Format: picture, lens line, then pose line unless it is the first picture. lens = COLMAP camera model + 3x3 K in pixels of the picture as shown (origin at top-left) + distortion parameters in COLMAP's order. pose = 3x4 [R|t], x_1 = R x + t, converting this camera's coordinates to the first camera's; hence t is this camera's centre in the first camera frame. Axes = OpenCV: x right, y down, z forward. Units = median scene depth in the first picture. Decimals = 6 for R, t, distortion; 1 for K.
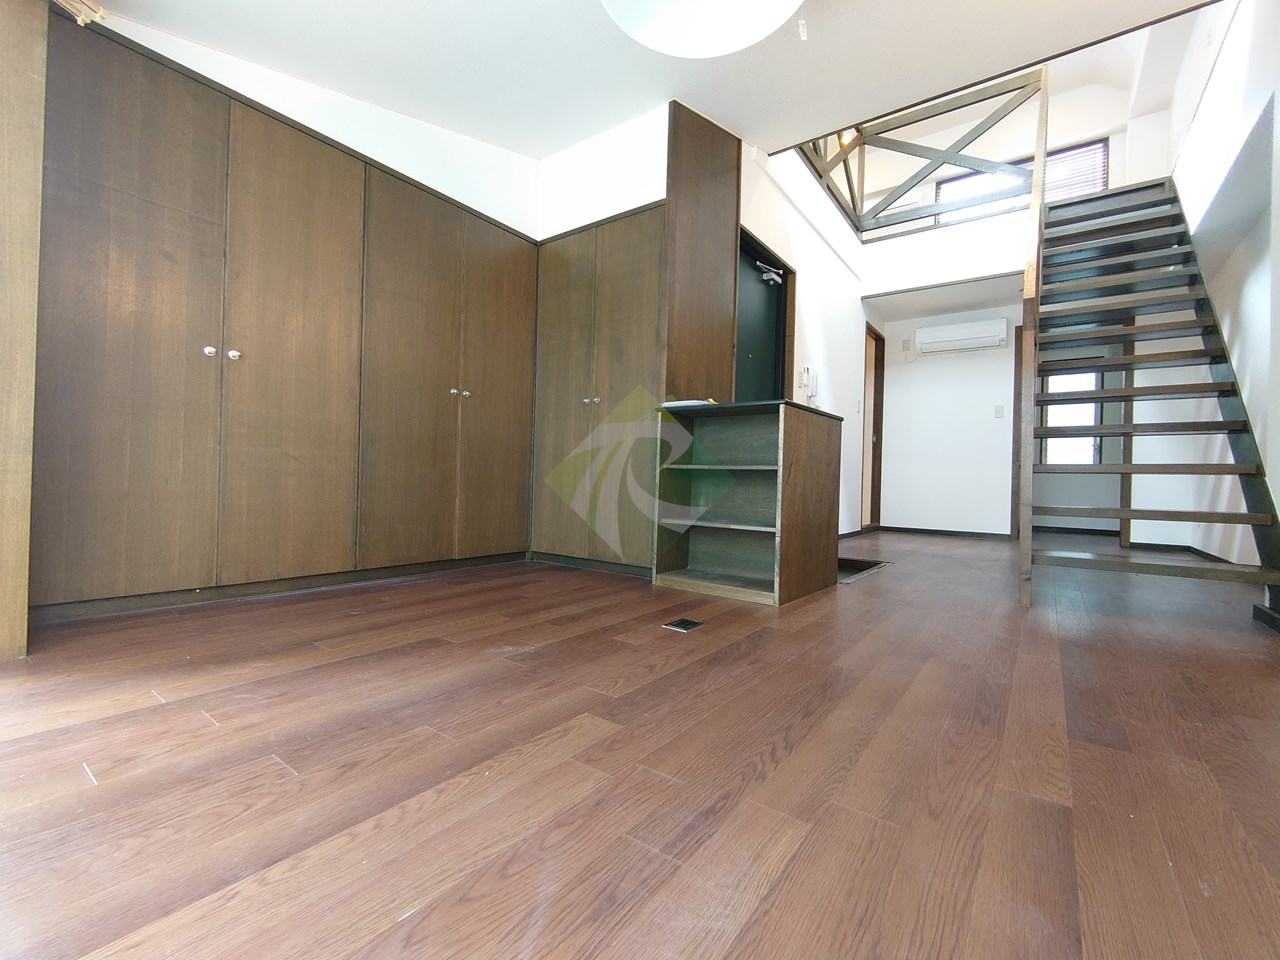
lens RADIAL K [[551.7, 0, 638.0], [0, 551.7, 477.8], [0, 0, 1]] dist [-0.002517, -0.001642]
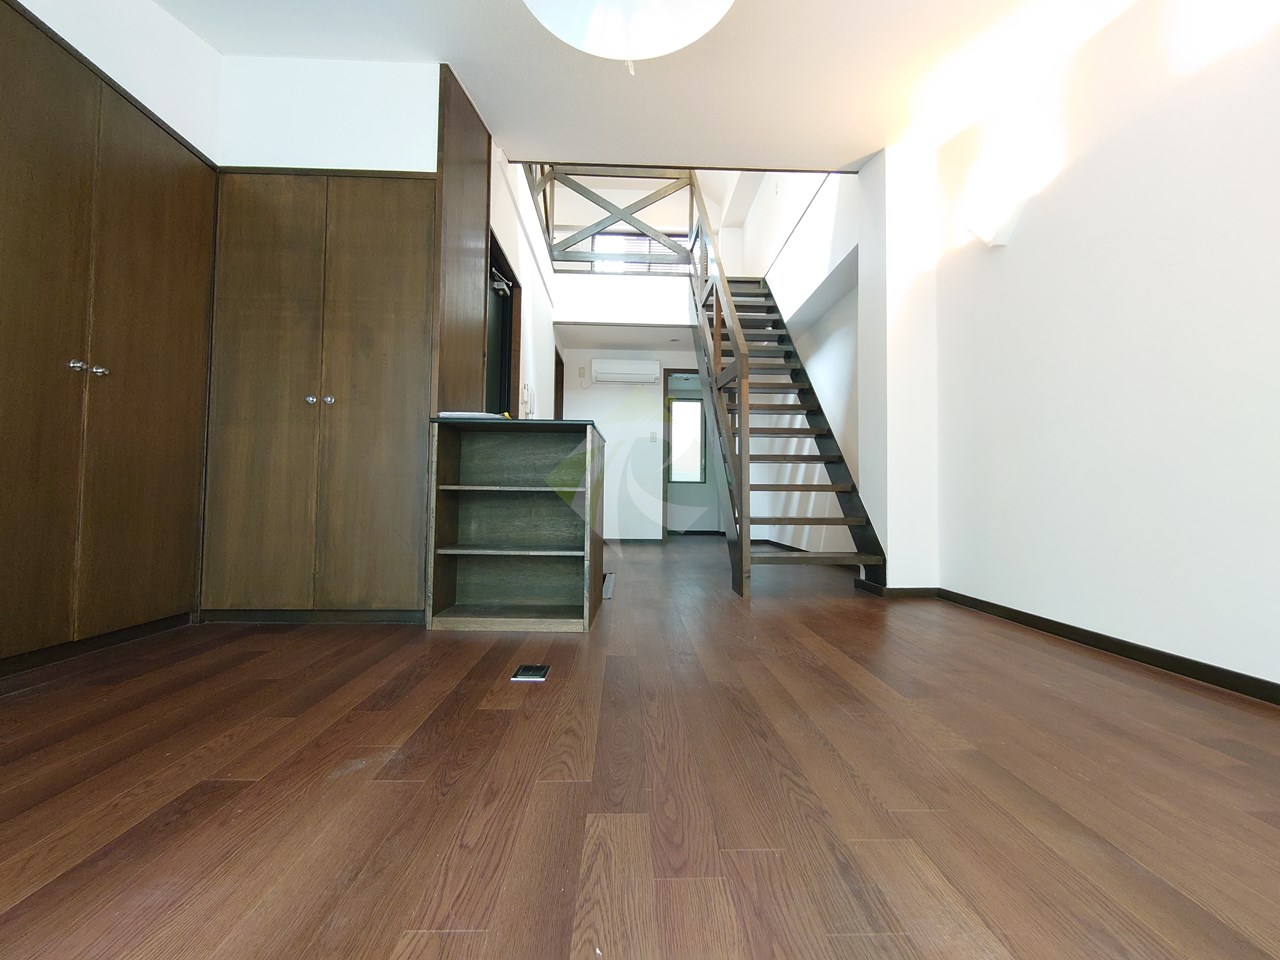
lens RADIAL K [[551.7, 0, 642.3], [0, 551.7, 480.0], [0, 0, 1]] dist [-0.002517, -0.001642]
pose [[0.781956, 0.004290, 0.623319, -0.221664], [0.007077, 0.999851, -0.015759, -0.015570], [-0.623294, 0.016734, 0.781809, 0.138614]]
